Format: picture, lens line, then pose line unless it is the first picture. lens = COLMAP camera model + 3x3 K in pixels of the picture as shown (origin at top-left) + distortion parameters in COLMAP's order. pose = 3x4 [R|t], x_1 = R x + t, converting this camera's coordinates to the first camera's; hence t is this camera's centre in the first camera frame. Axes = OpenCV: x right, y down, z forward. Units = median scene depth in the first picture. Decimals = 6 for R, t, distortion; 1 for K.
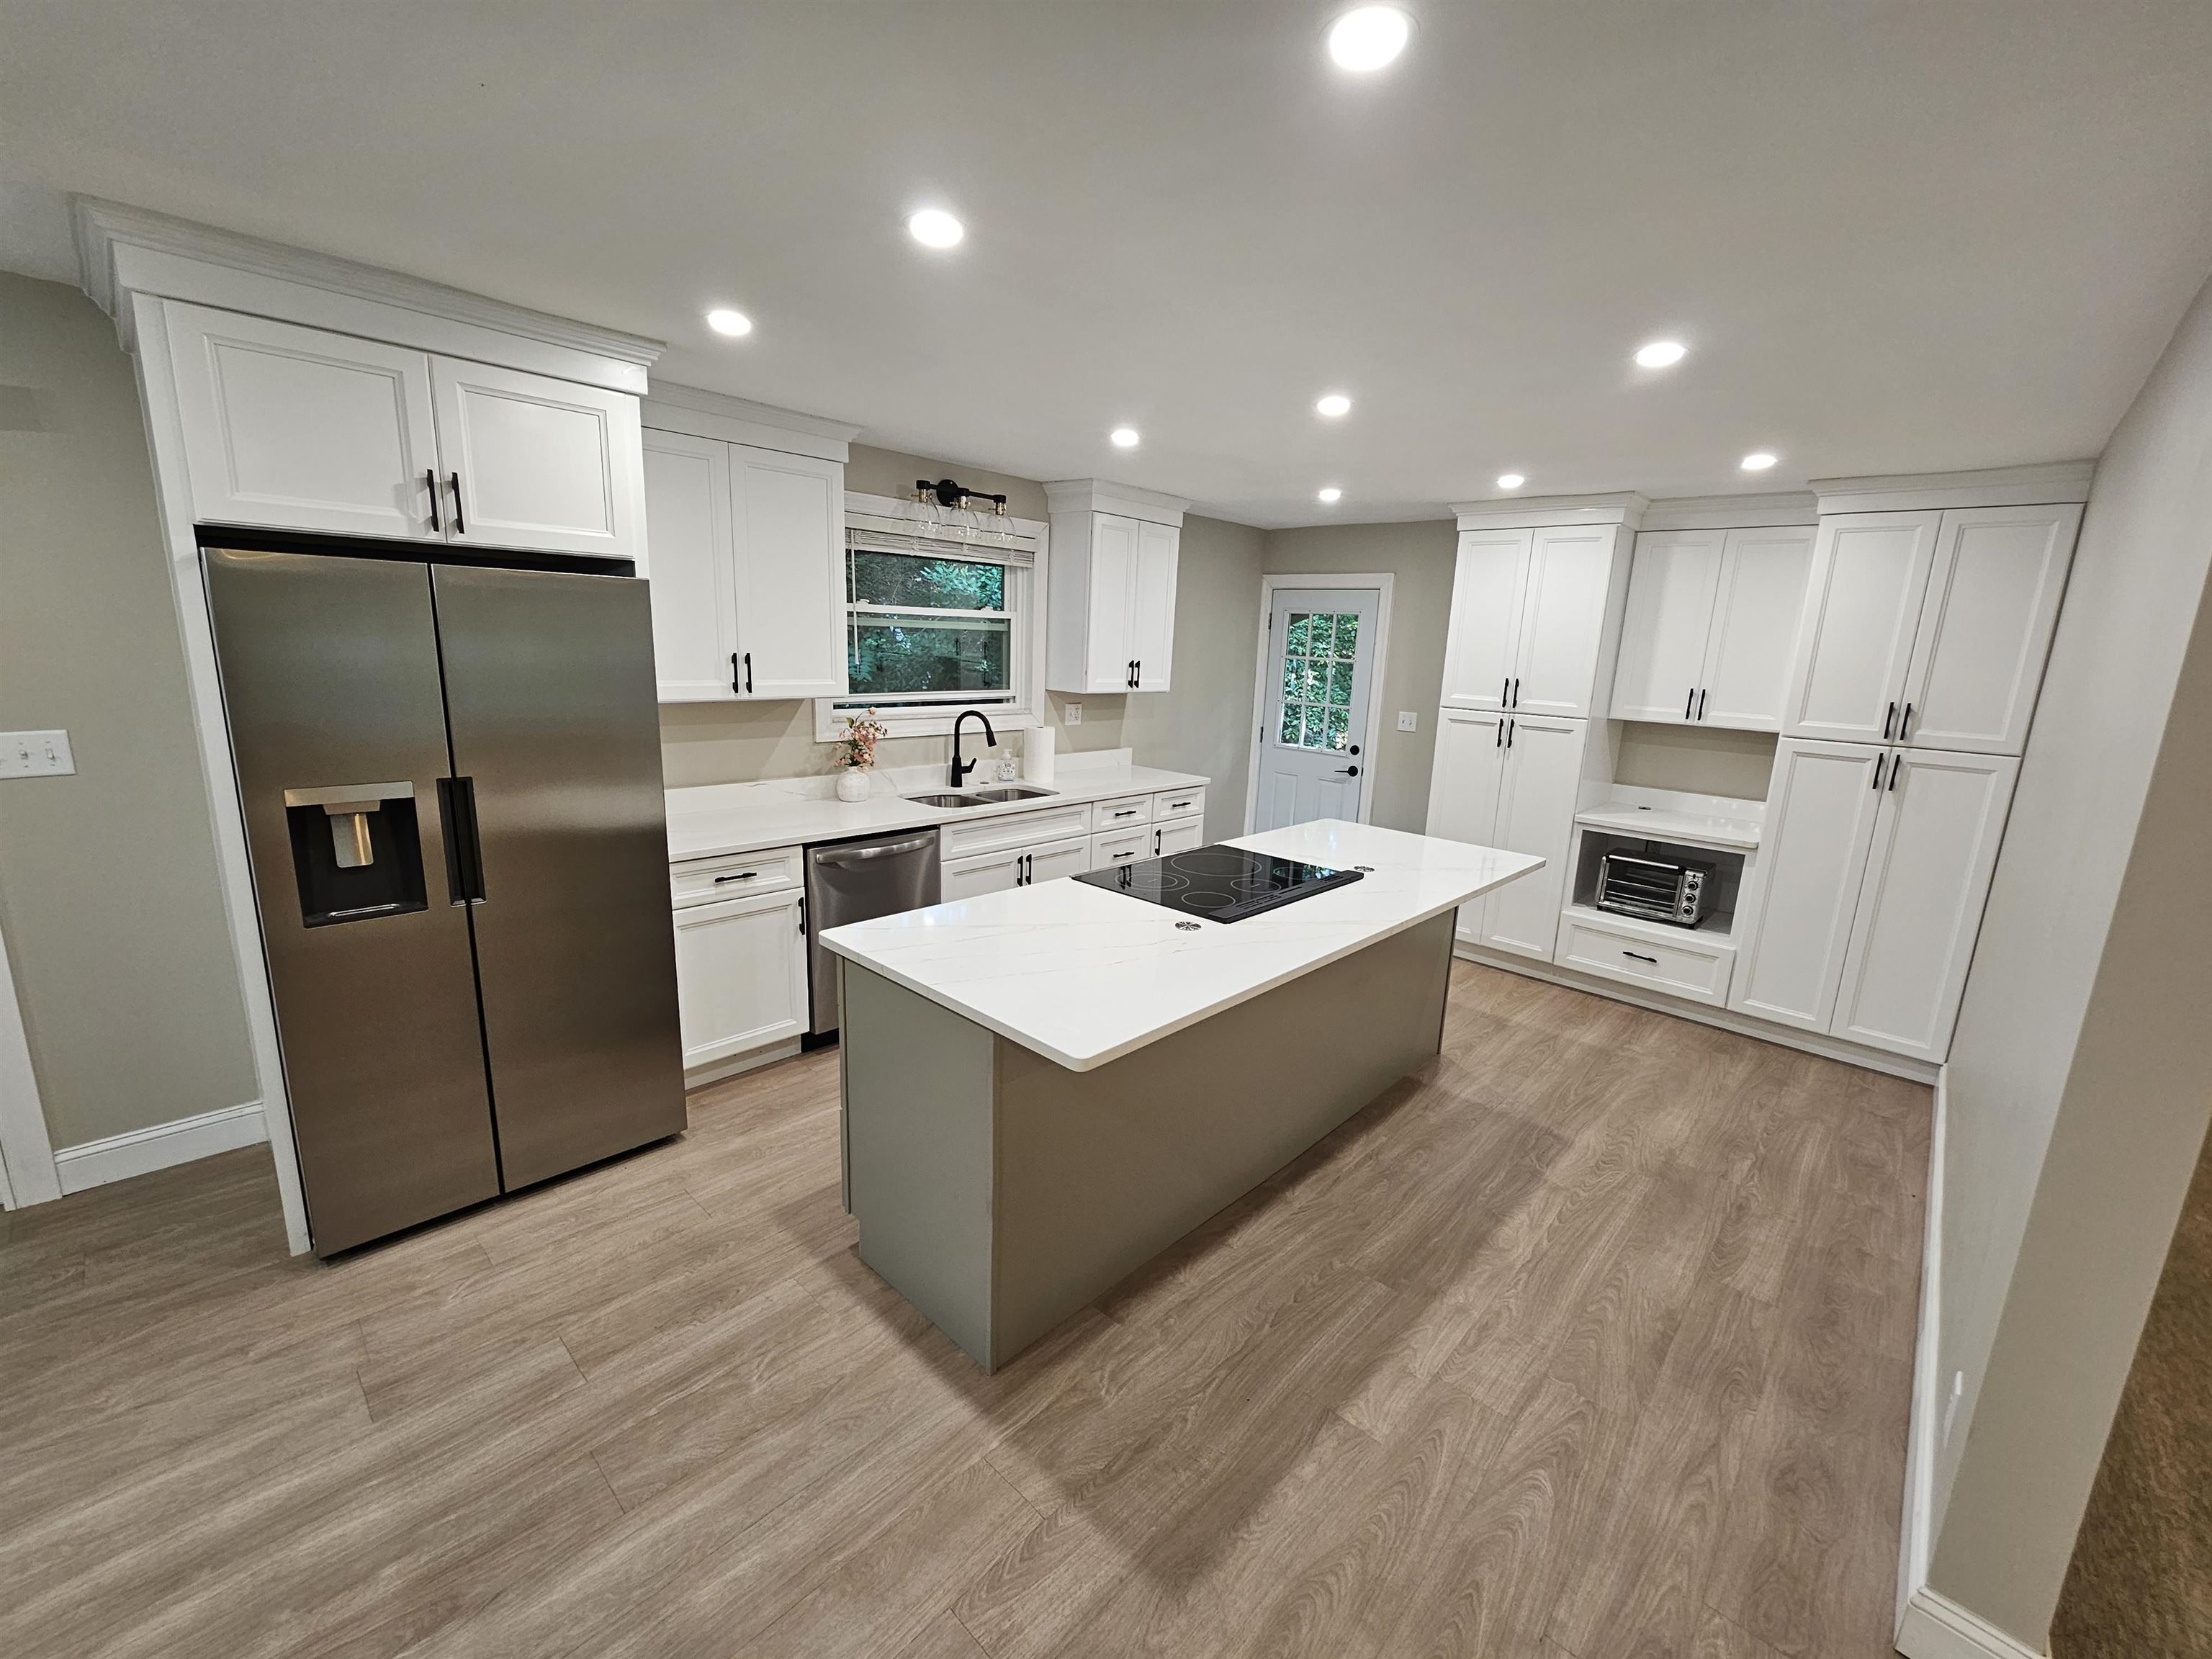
lens RADIAL K [[904.0, 0, 1131.9], [0, 904.0, 827.0], [0, 0, 1]] dist [-0.006315, 0.002437]
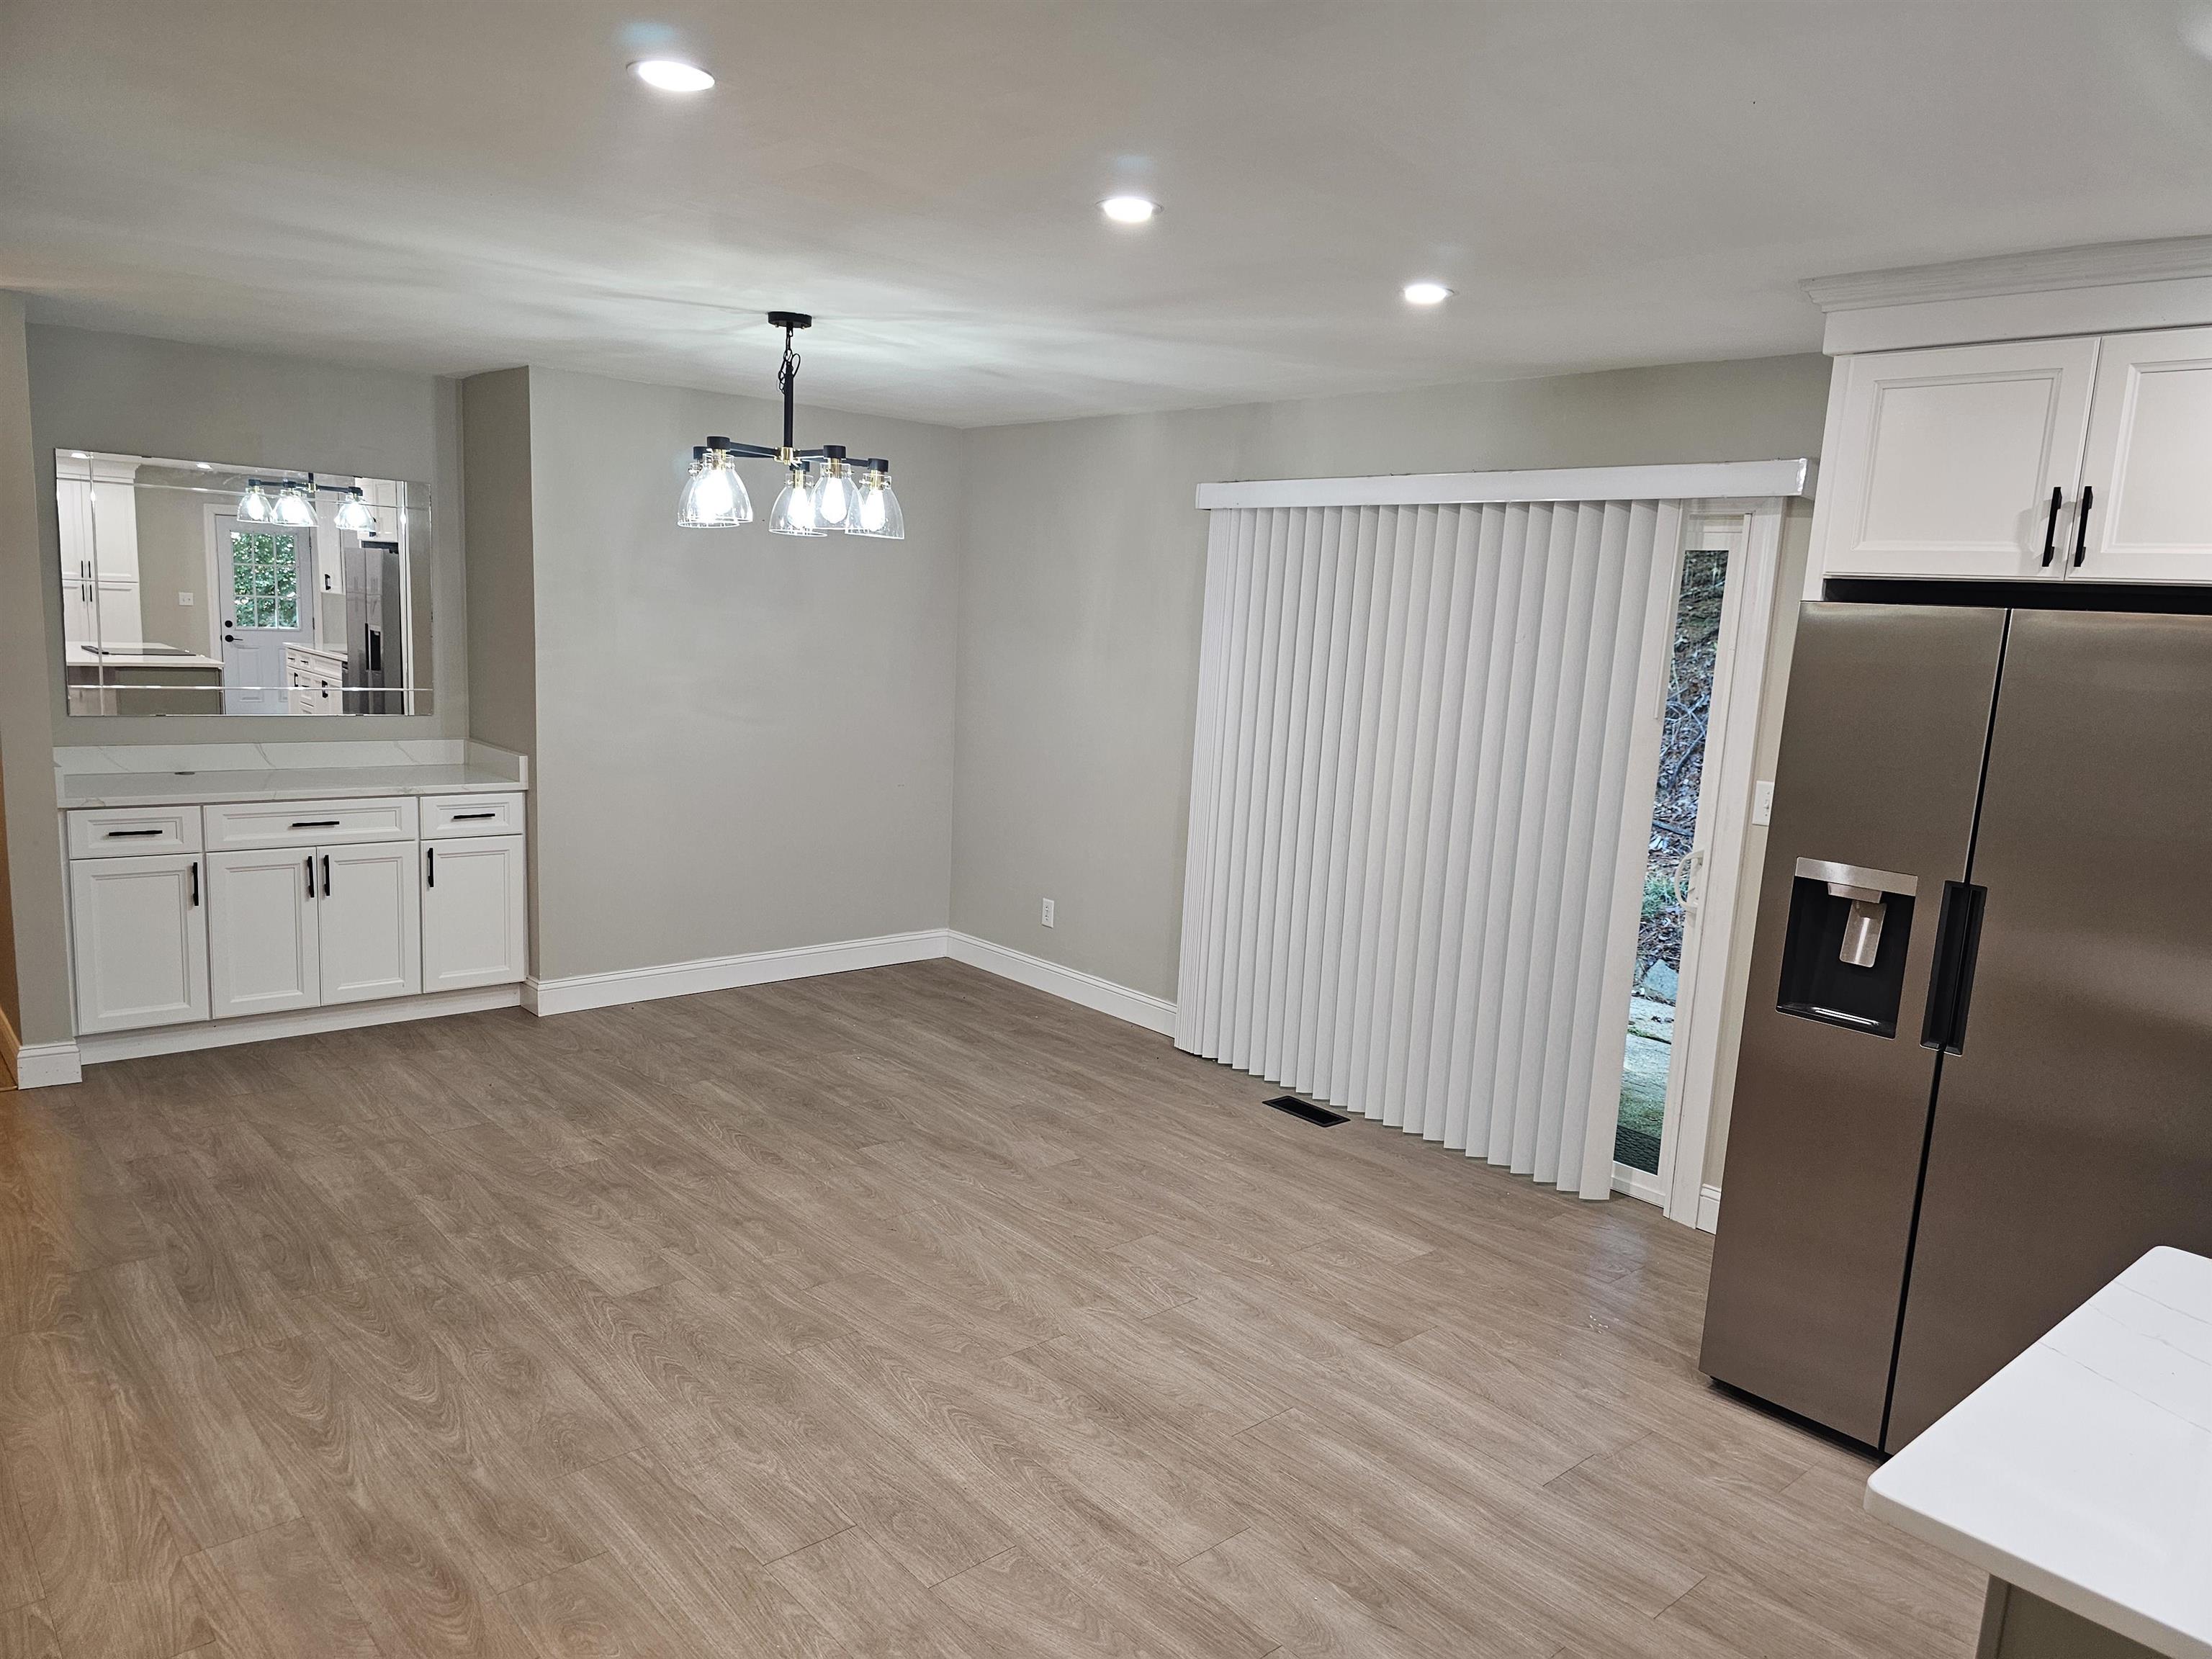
lens RADIAL K [[1496.0, 0, 1106.3], [0, 1496.0, 857.9], [0, 0, 1]] dist [-0.001784, -0.002522]
pose [[-0.110102, 0.118566, -0.986823, 0.654562], [-0.263391, 0.953882, 0.143996, -0.077303], [0.958385, 0.275775, -0.073795, 0.458499]]
